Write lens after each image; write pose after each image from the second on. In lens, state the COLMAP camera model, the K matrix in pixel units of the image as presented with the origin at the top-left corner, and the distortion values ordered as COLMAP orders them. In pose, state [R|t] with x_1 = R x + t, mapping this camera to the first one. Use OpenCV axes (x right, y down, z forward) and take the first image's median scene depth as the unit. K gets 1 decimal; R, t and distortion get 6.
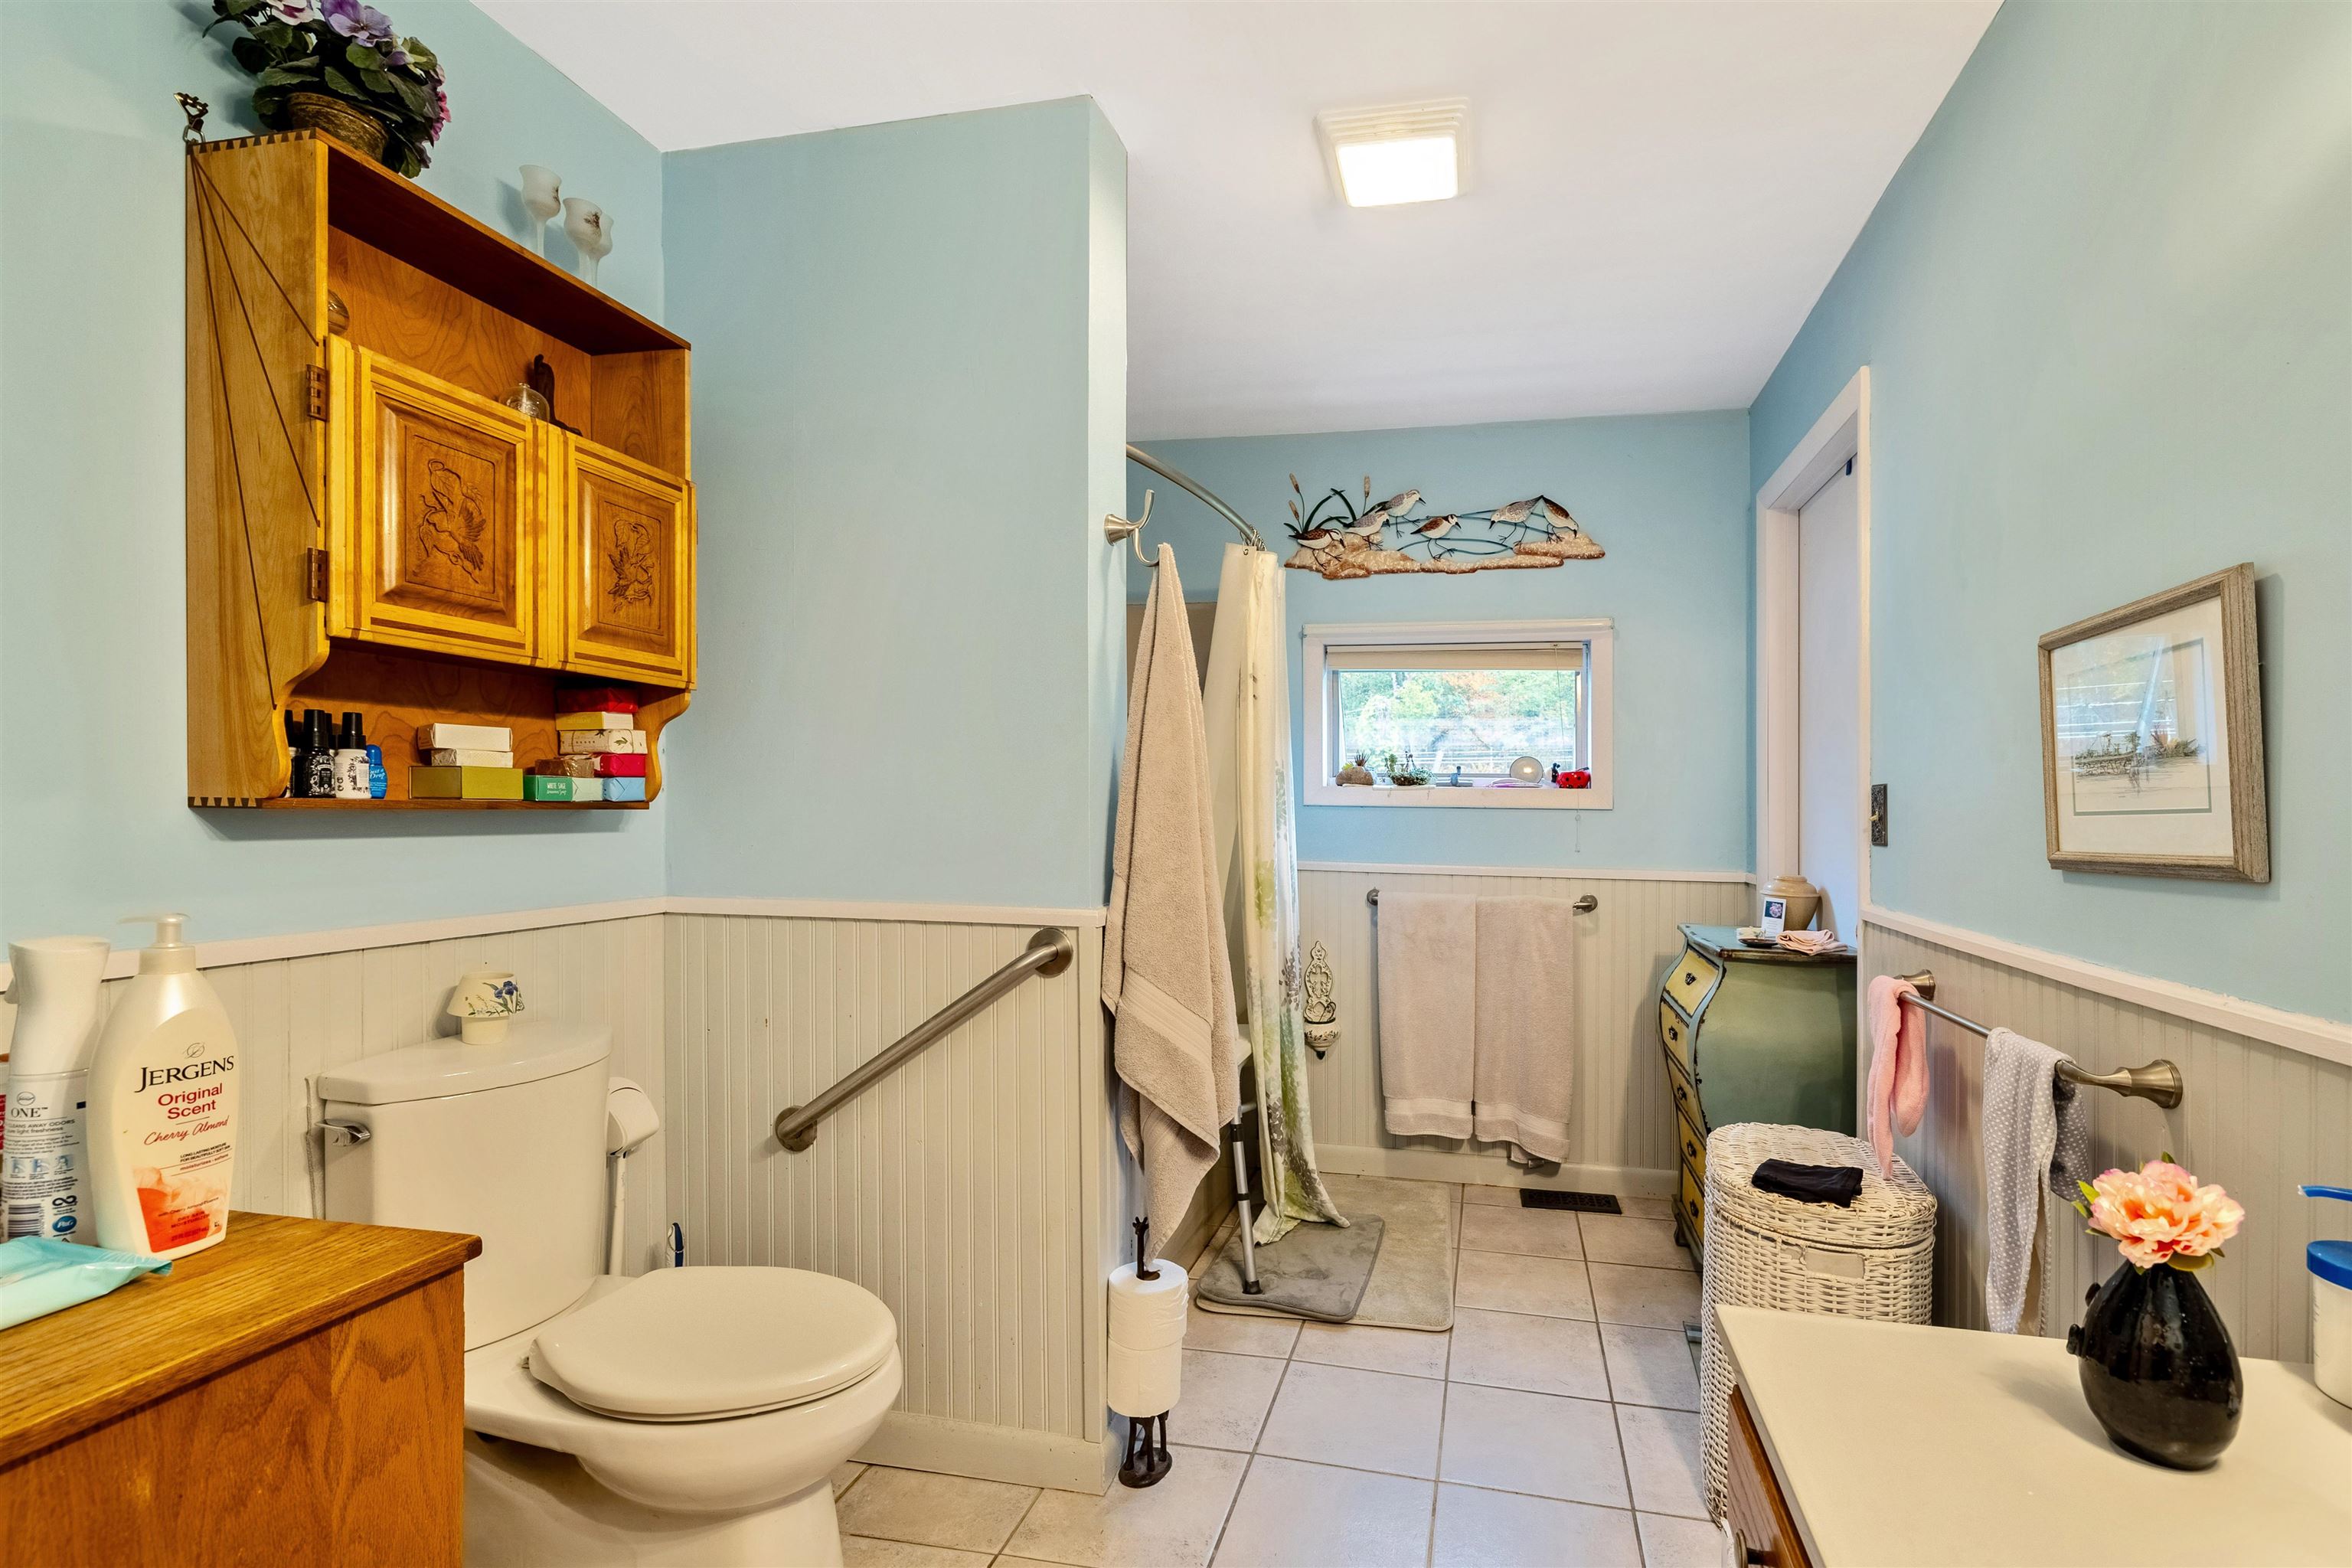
lens RADIAL K [[1044.0, 0, 1274.0], [0, 1044.0, 800.0], [0, 0, 1]] dist [-0.001230, -0.000077]
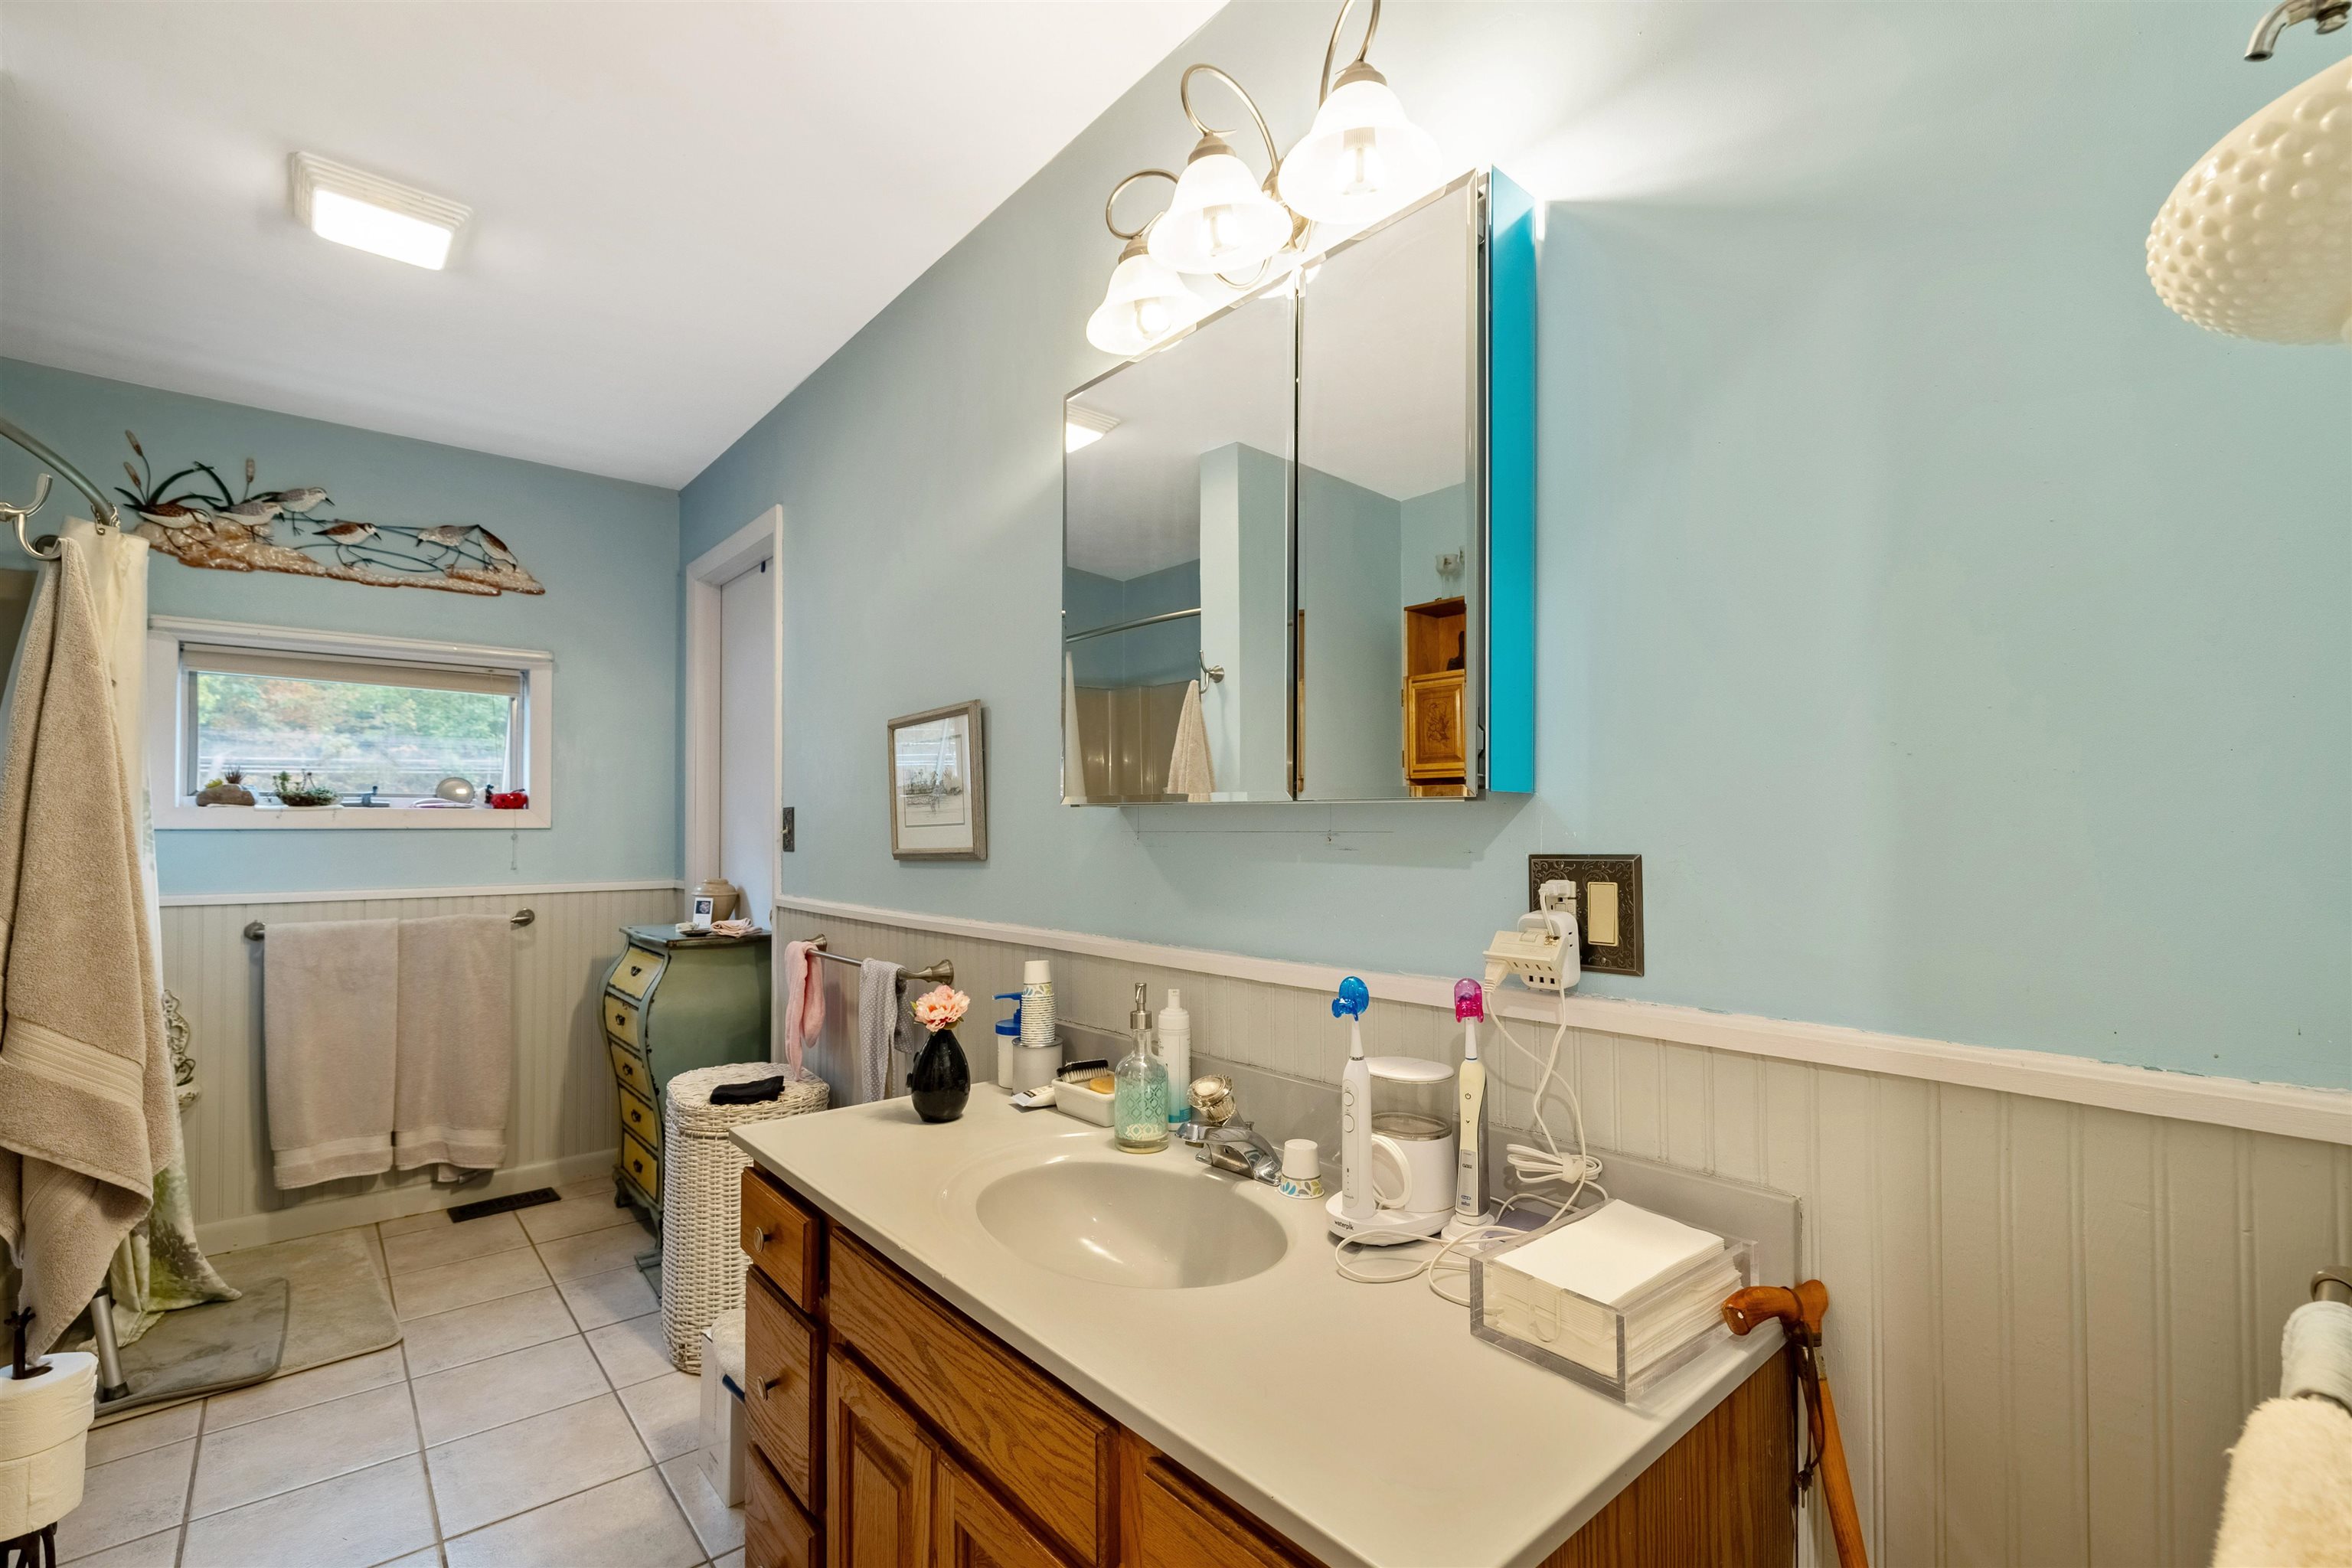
lens RADIAL K [[1010.6, 0, 1181.2], [0, 1010.6, 782.2], [0, 0, 1]] dist [-0.001078, -0.000631]
pose [[0.599845, 0.019925, 0.799868, -0.131092], [0.007134, 0.999517, -0.030249, -0.002717], [-0.800085, 0.023851, 0.599413, -0.162216]]
